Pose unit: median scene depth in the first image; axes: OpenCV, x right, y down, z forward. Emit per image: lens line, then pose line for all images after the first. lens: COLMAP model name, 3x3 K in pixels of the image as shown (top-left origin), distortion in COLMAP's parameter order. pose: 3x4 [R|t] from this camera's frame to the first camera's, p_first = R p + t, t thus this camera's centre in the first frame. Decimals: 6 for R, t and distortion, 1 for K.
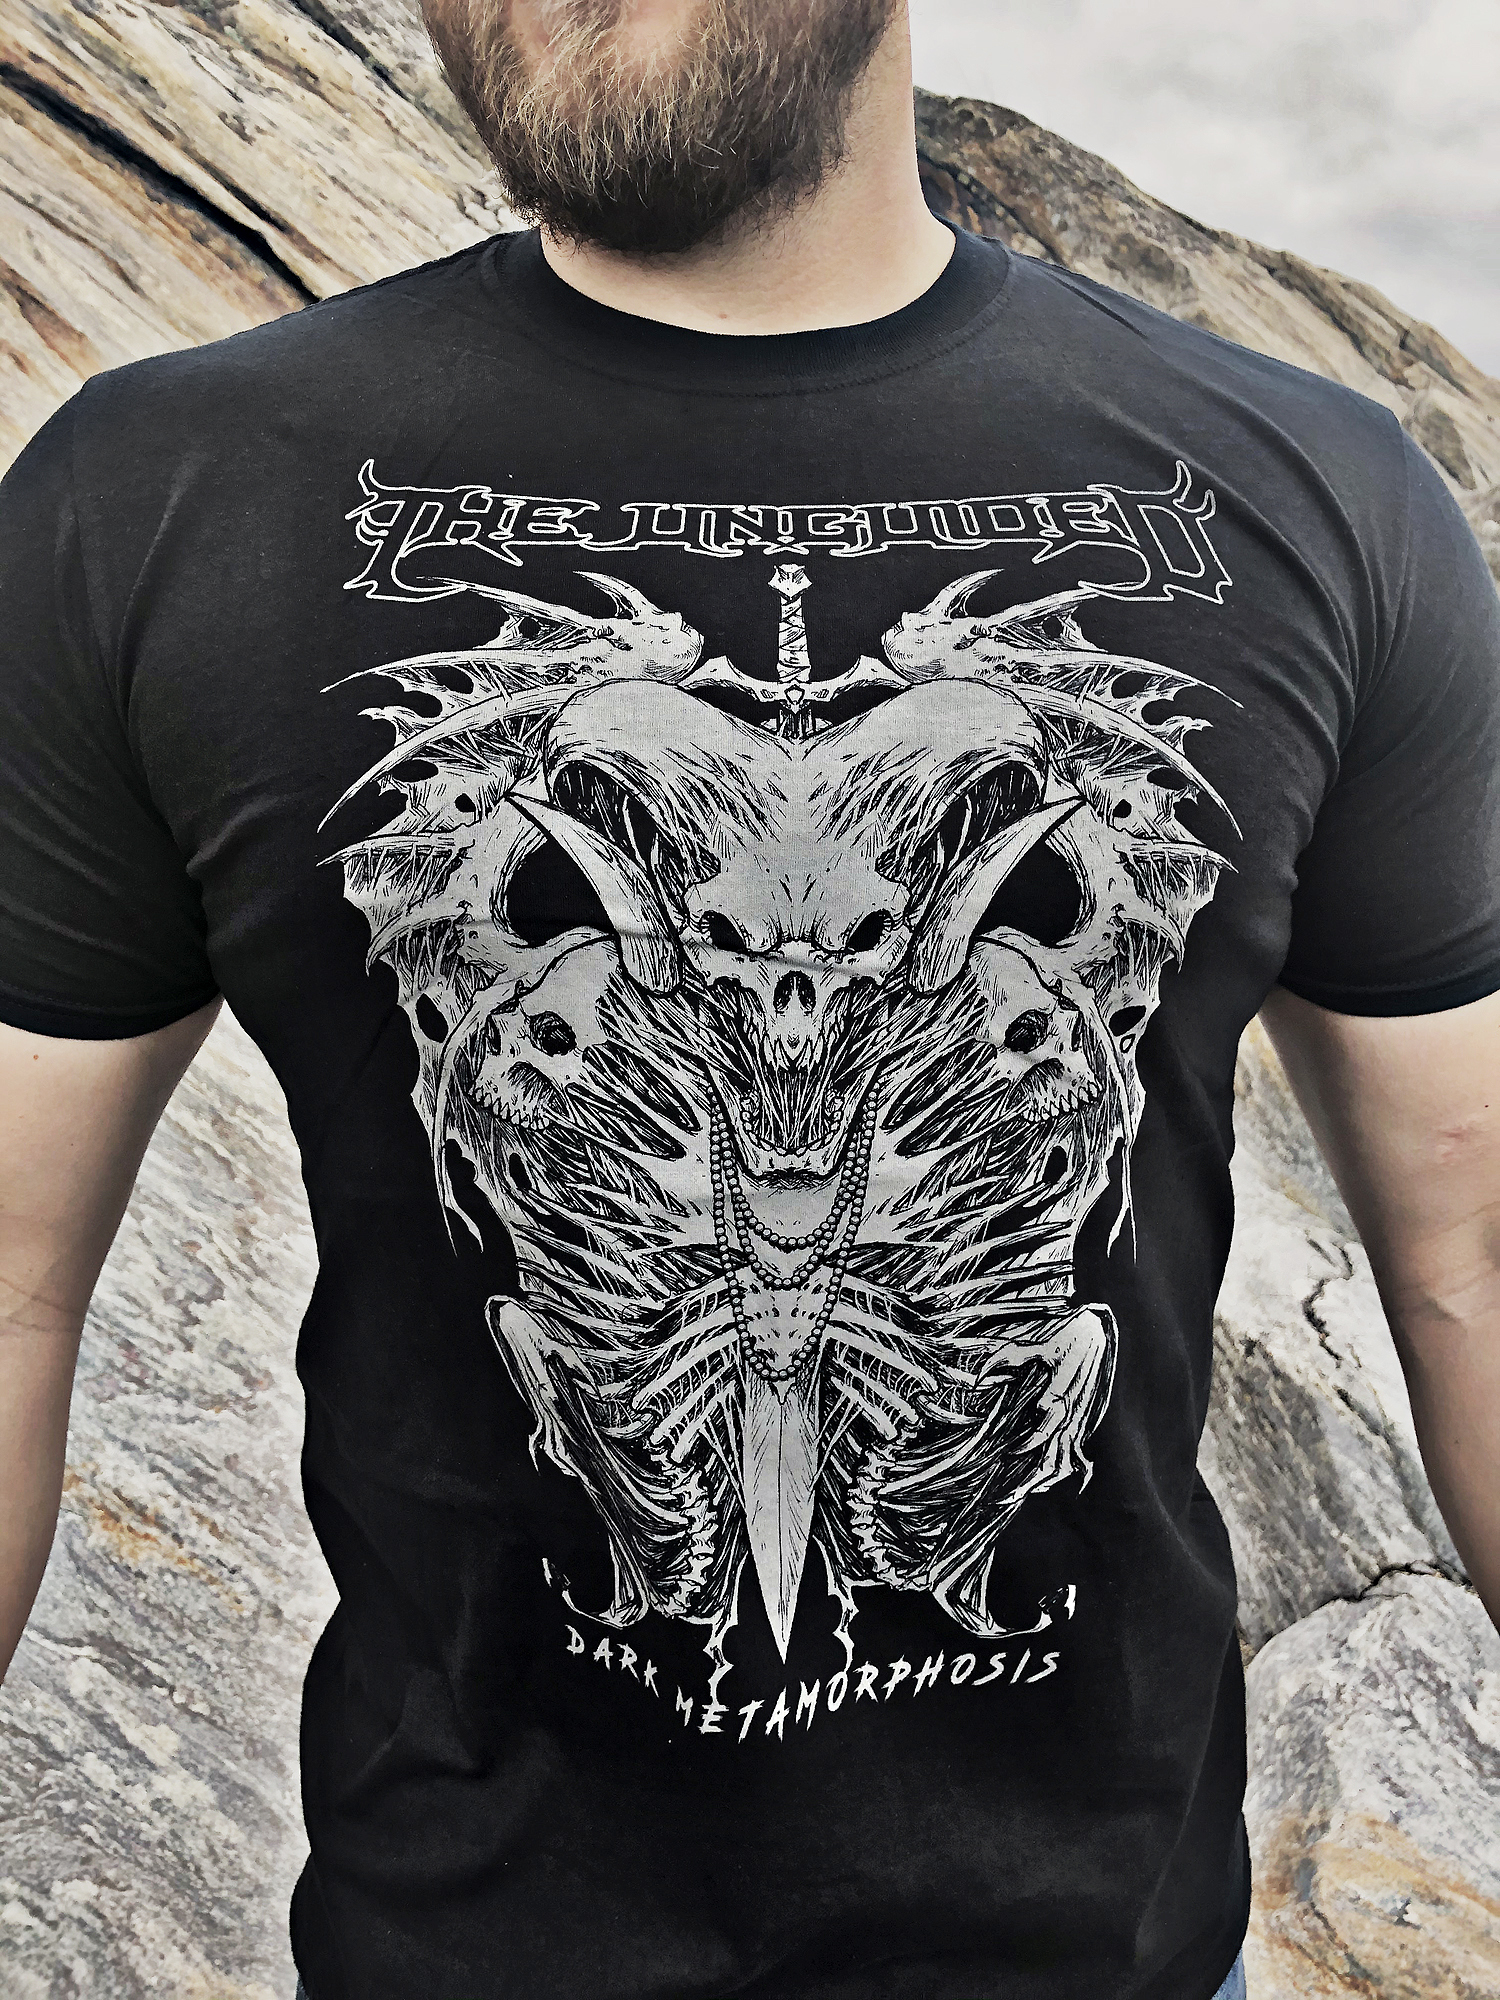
lens RADIAL K [[1588.9, 0, 741.4], [0, 1588.9, 1017.6], [0, 0, 1]] dist [0.005938, 0.018169]
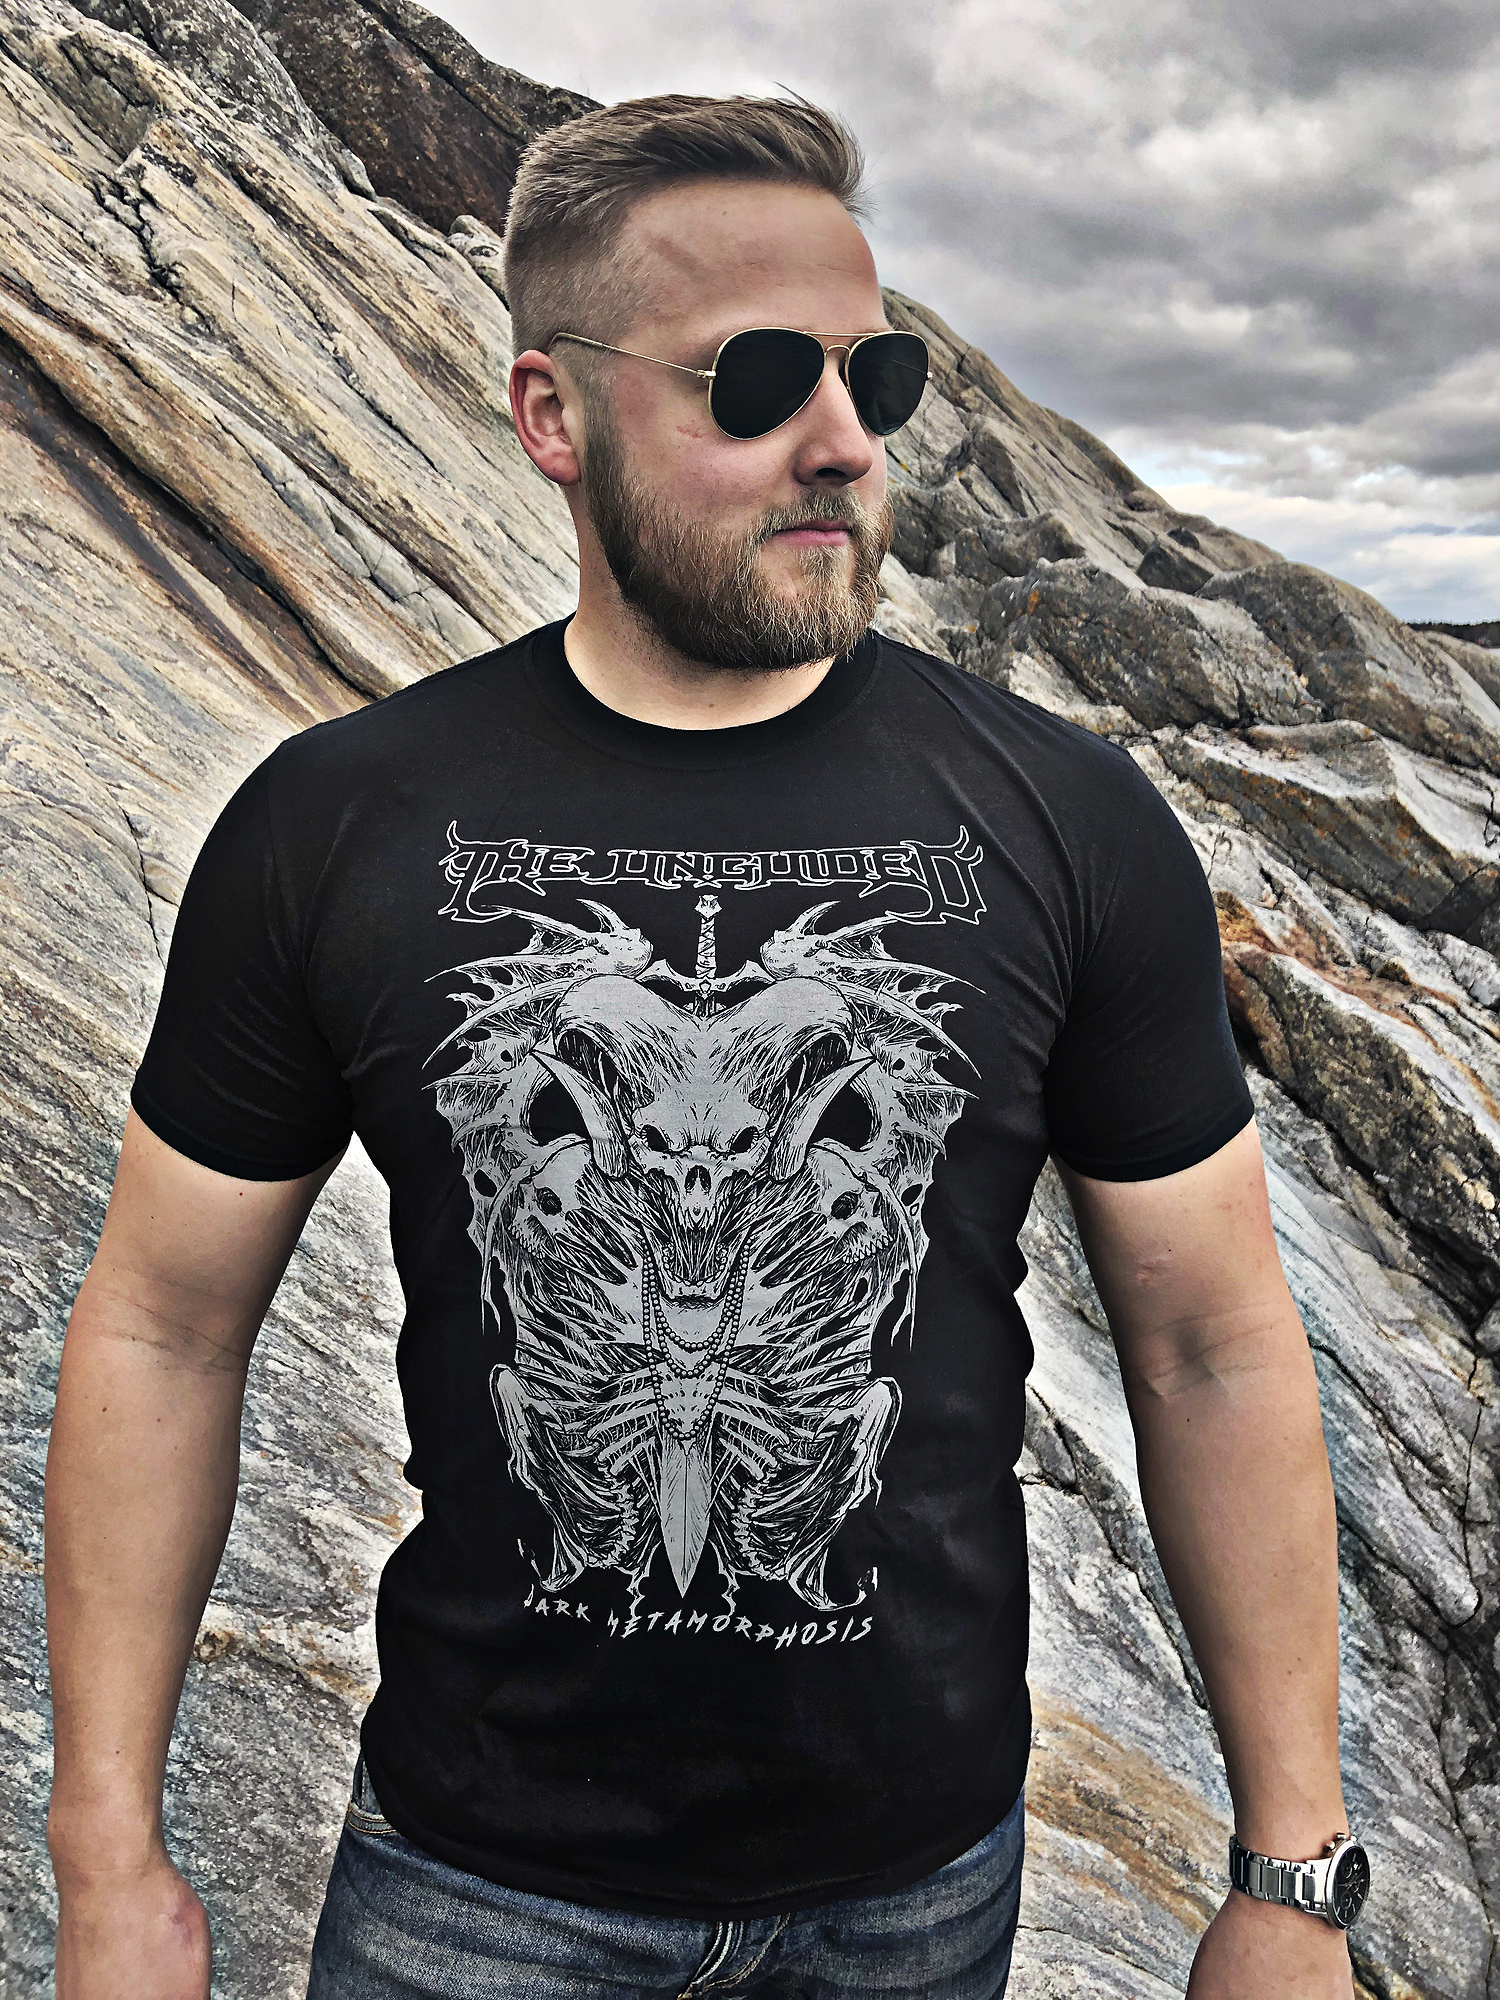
lens RADIAL K [[1612.7, 0, 705.1], [0, 1612.7, 997.4], [0, 0, 1]] dist [0.016772, 0.009197]
pose [[0.969675, -0.010429, 0.244173, -0.147814], [0.005948, 0.999800, 0.019081, -0.069138], [-0.244324, -0.017050, 0.969544, -0.191761]]
